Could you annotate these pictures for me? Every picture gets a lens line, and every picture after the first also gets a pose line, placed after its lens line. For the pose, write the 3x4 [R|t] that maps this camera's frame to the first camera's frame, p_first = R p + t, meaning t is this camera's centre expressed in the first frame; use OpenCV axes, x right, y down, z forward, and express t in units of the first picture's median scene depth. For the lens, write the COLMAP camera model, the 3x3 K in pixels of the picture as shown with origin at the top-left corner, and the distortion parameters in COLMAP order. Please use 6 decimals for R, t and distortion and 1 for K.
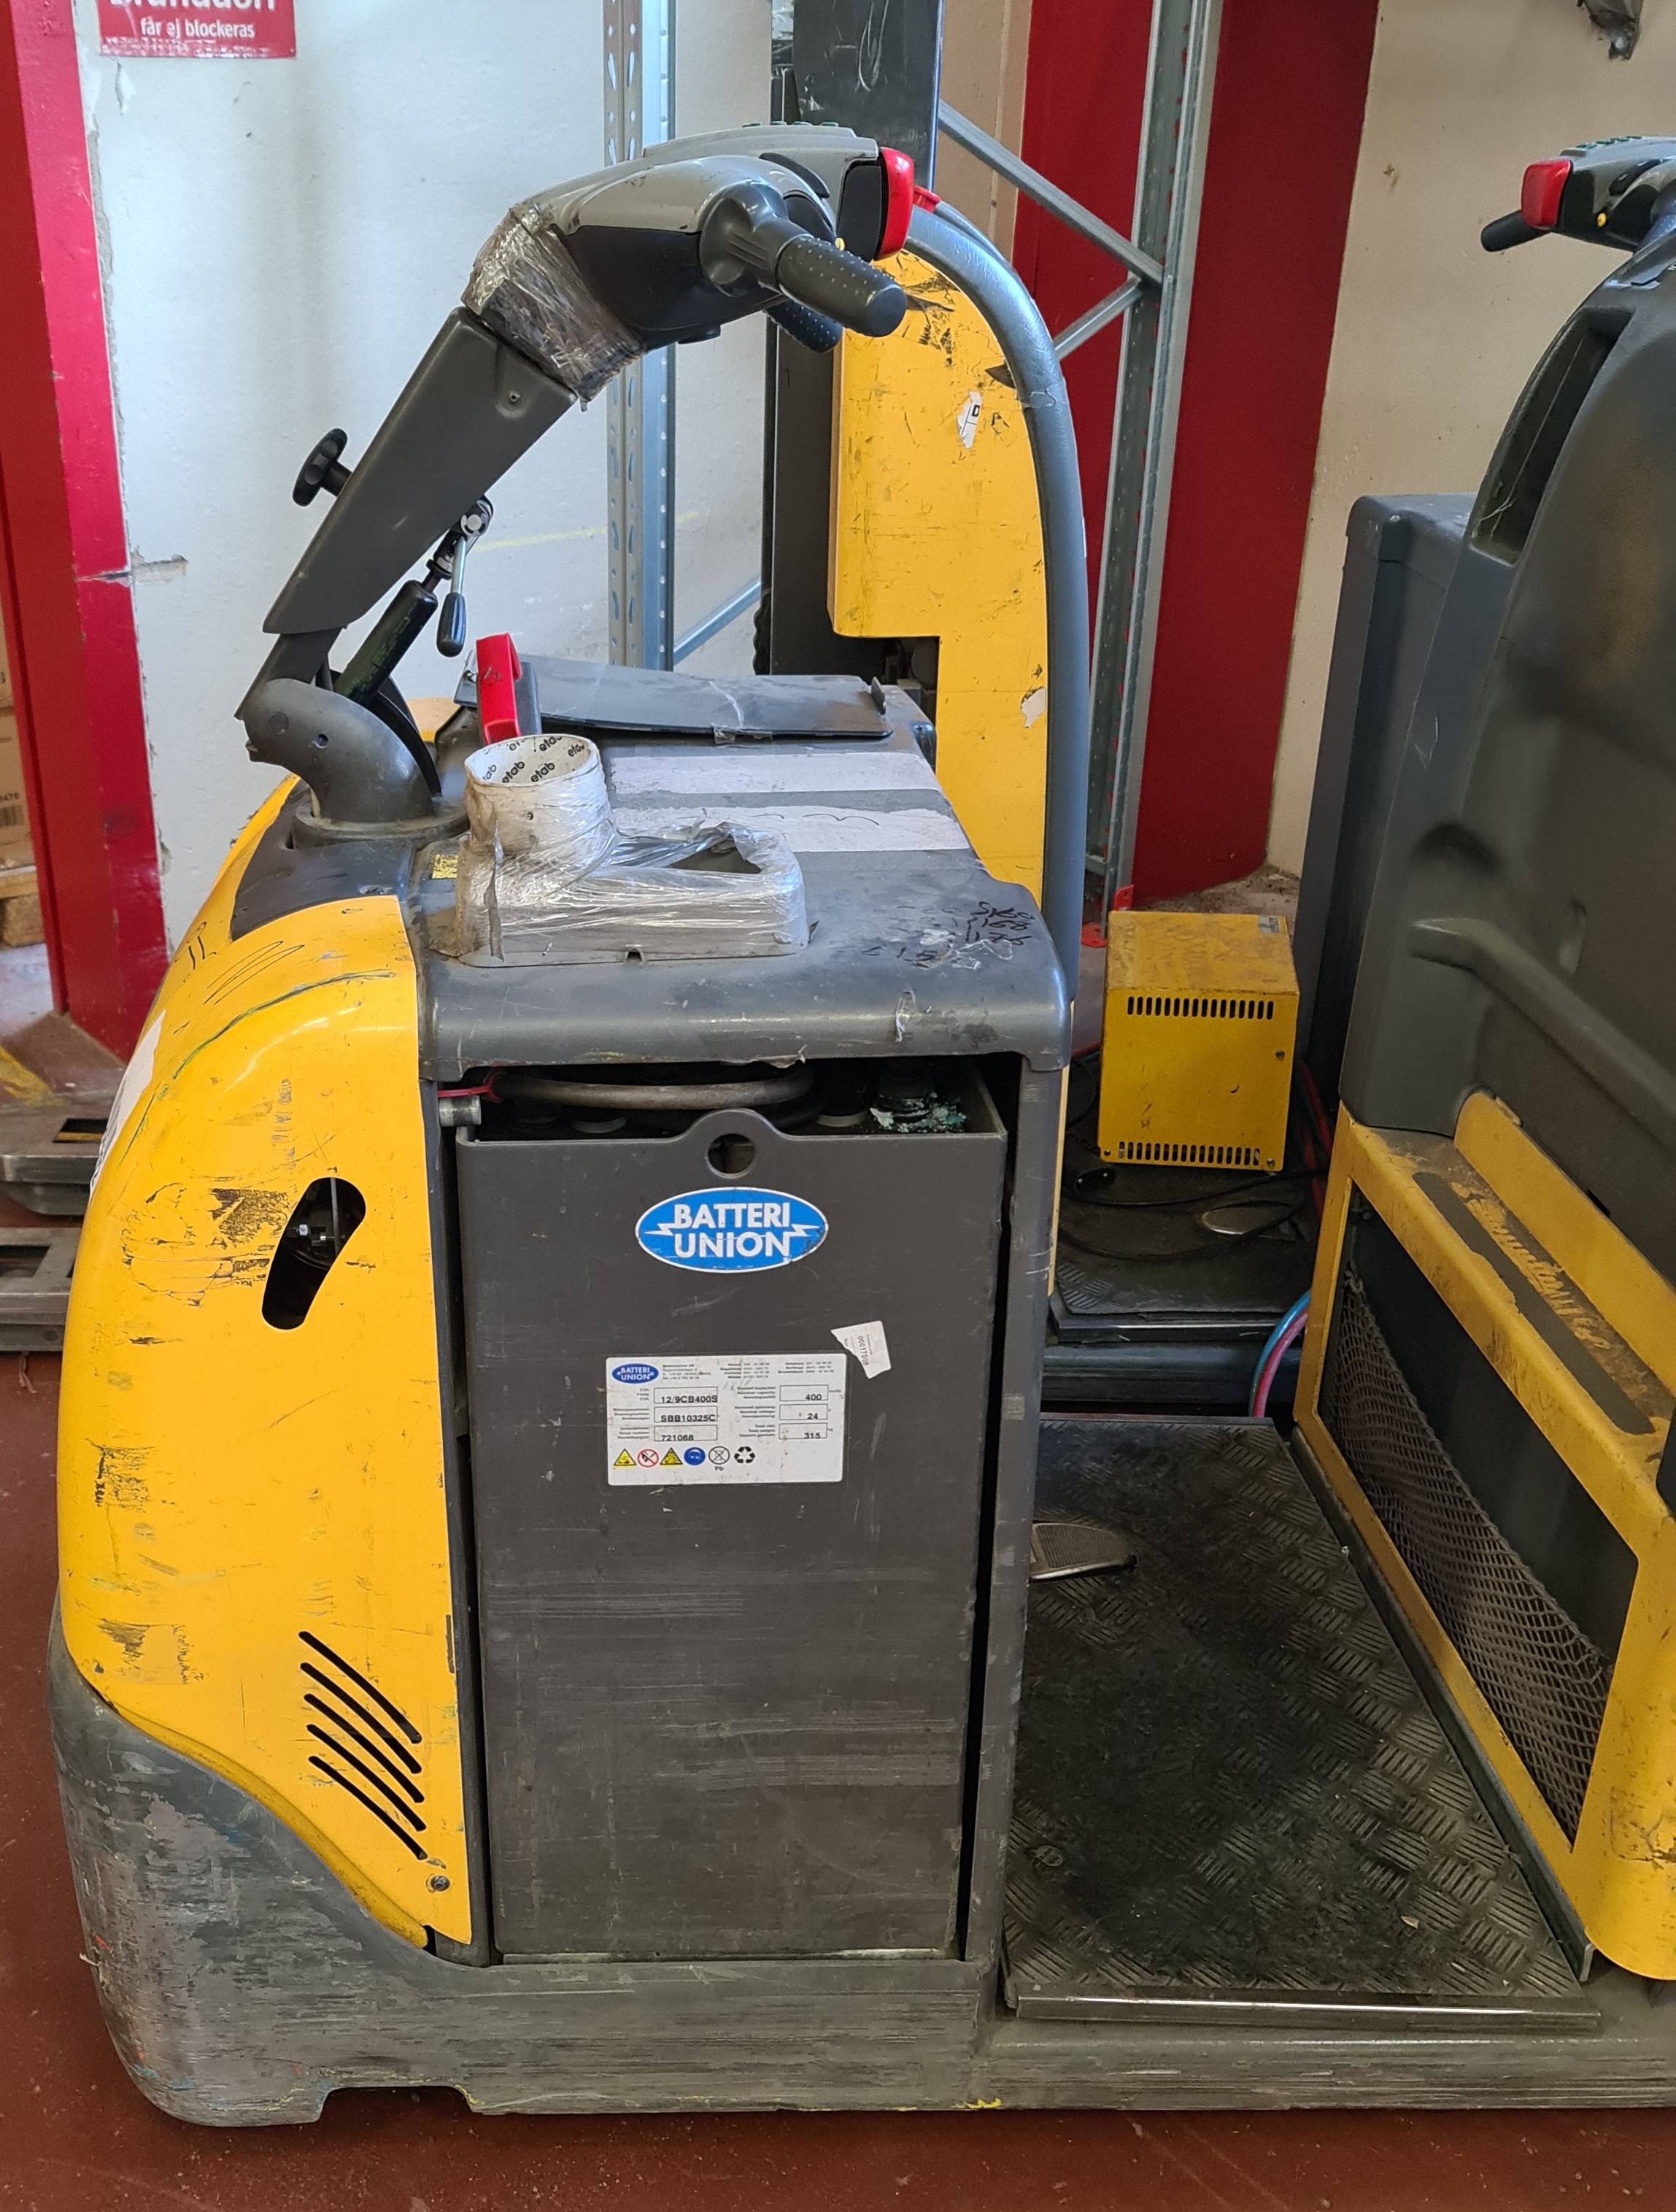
lens RADIAL K [[2073.4, 0, 835.3], [0, 2073.4, 1159.9], [0, 0, 1]] dist [0.068378, -0.094628]
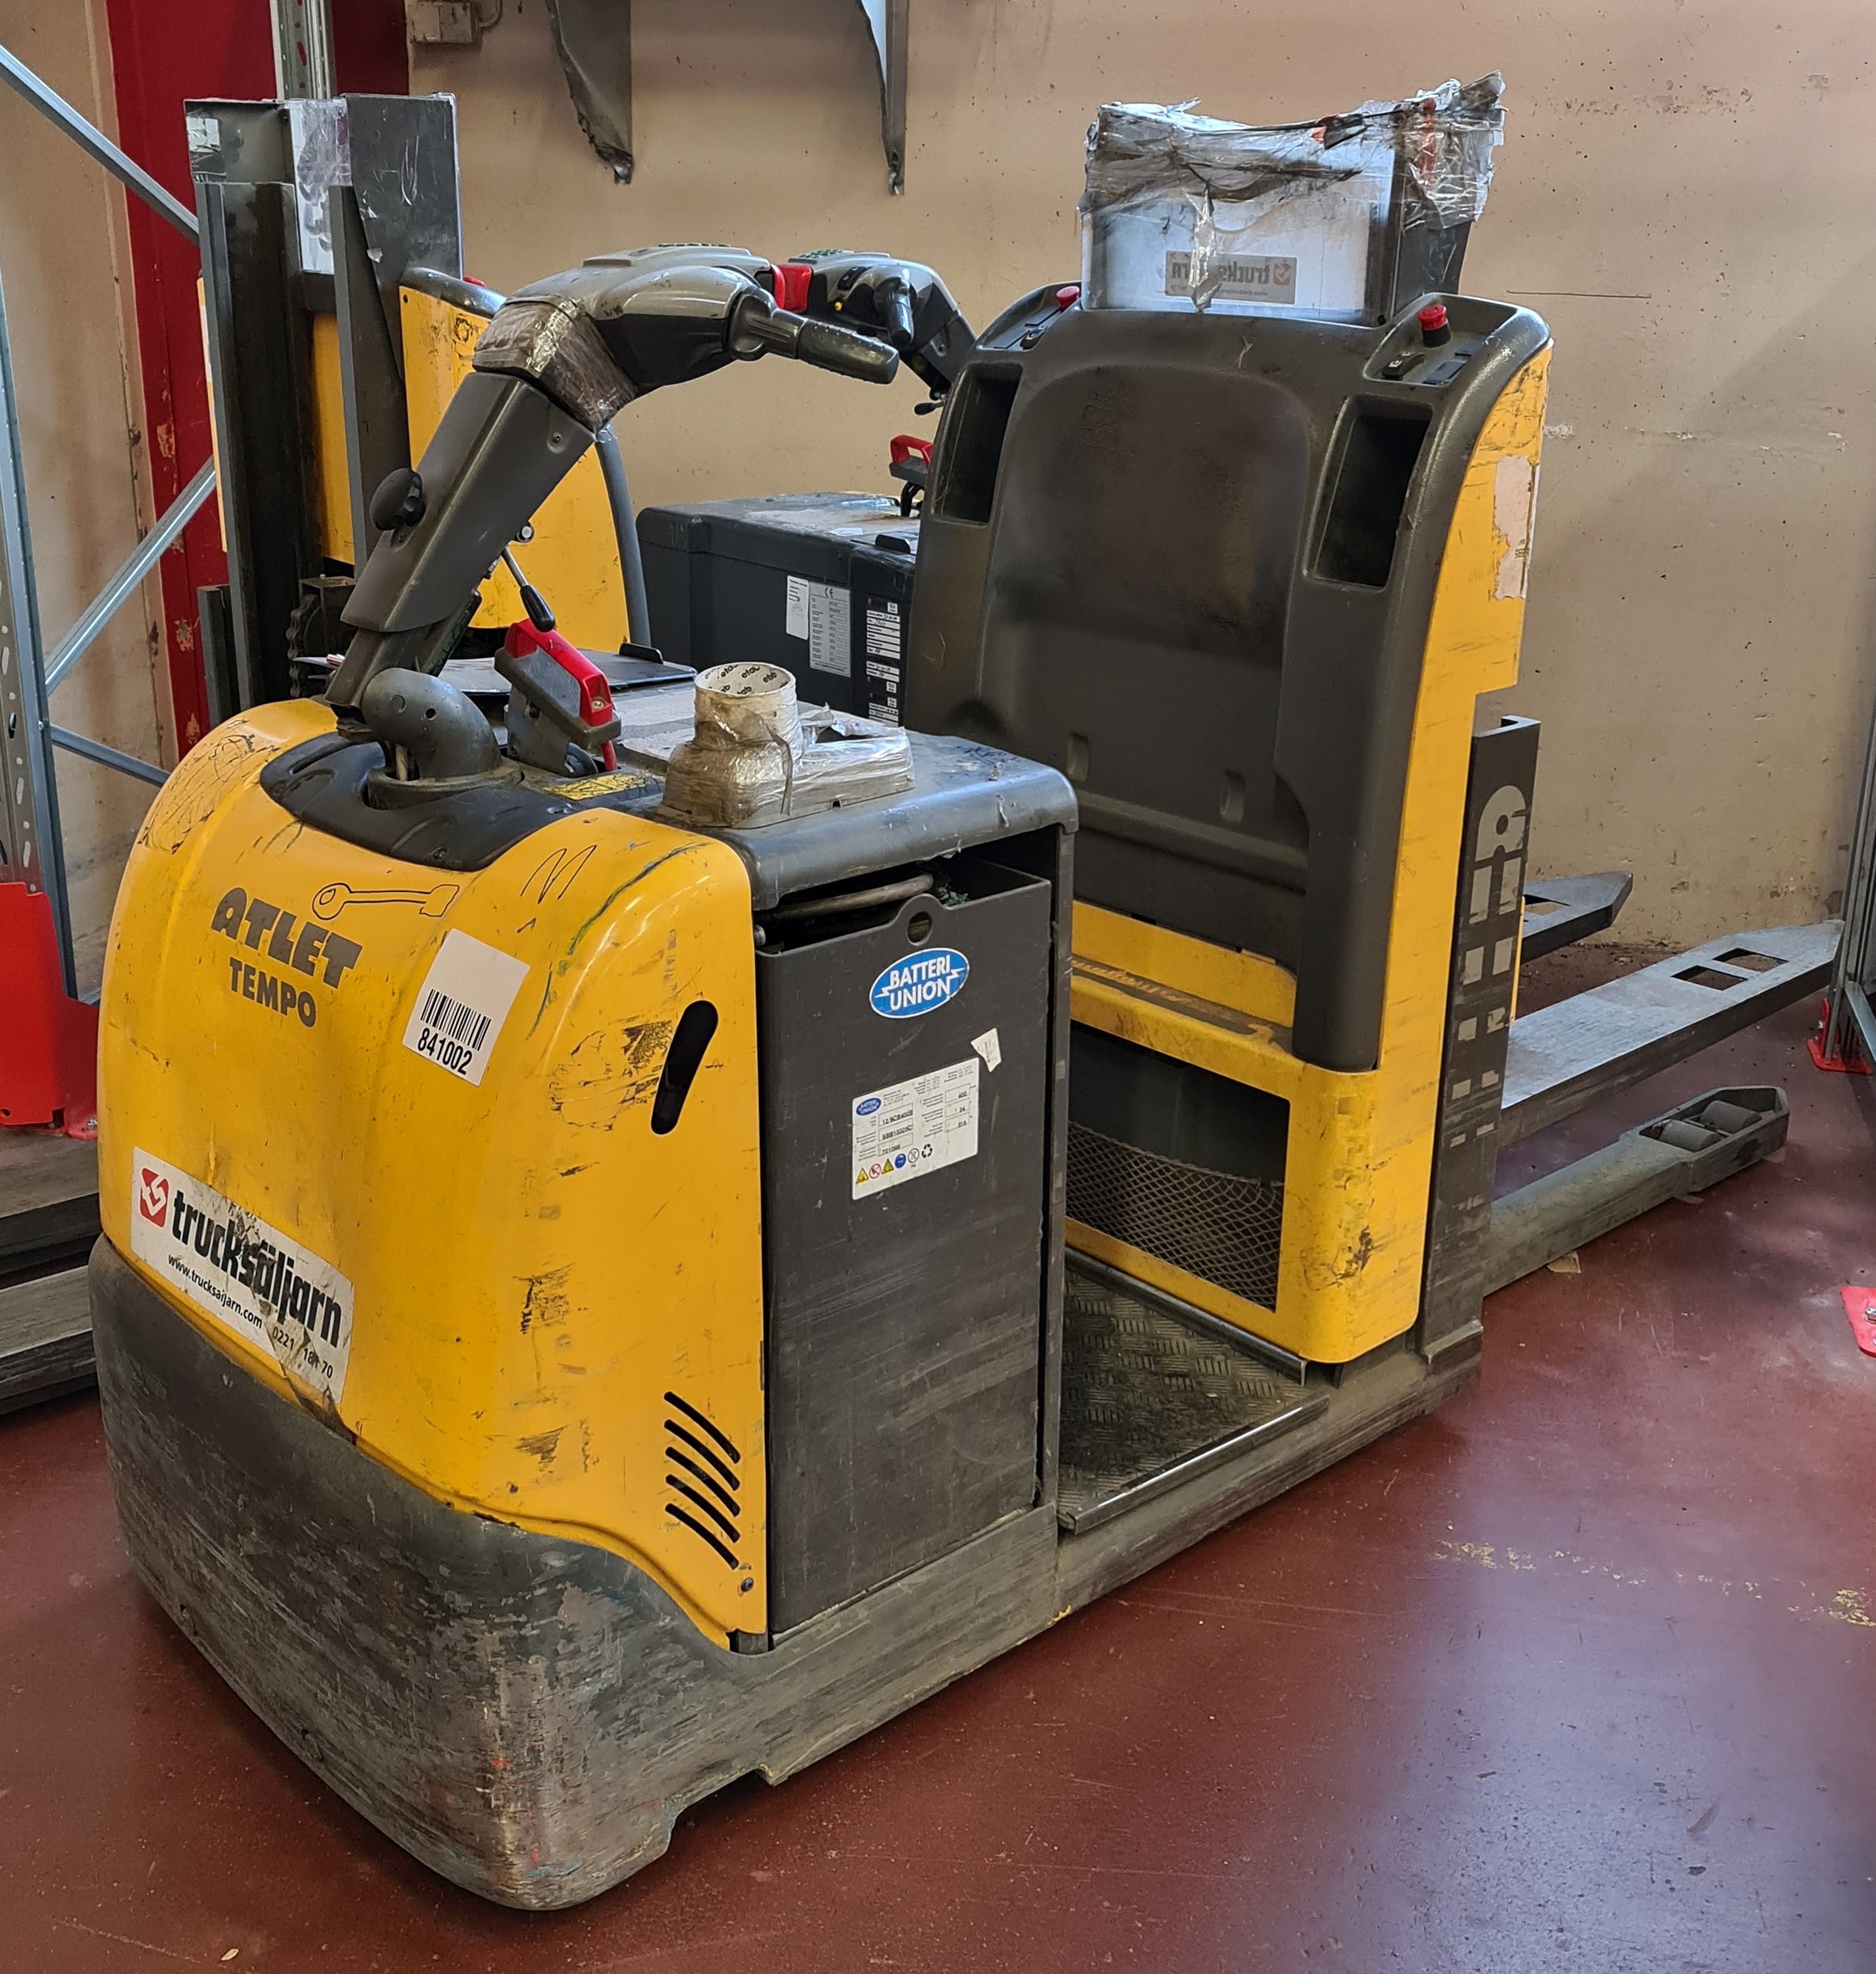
lens RADIAL K [[2203.0, 0, 938.0], [0, 2203.0, 987.0], [0, 0, 1]] dist [0.059418, 0.008601]
pose [[0.730108, -0.201034, 0.653091, -0.976895], [0.275833, 0.961124, -0.012509, 0.055688], [-0.625187, 0.189277, 0.757176, -0.151824]]
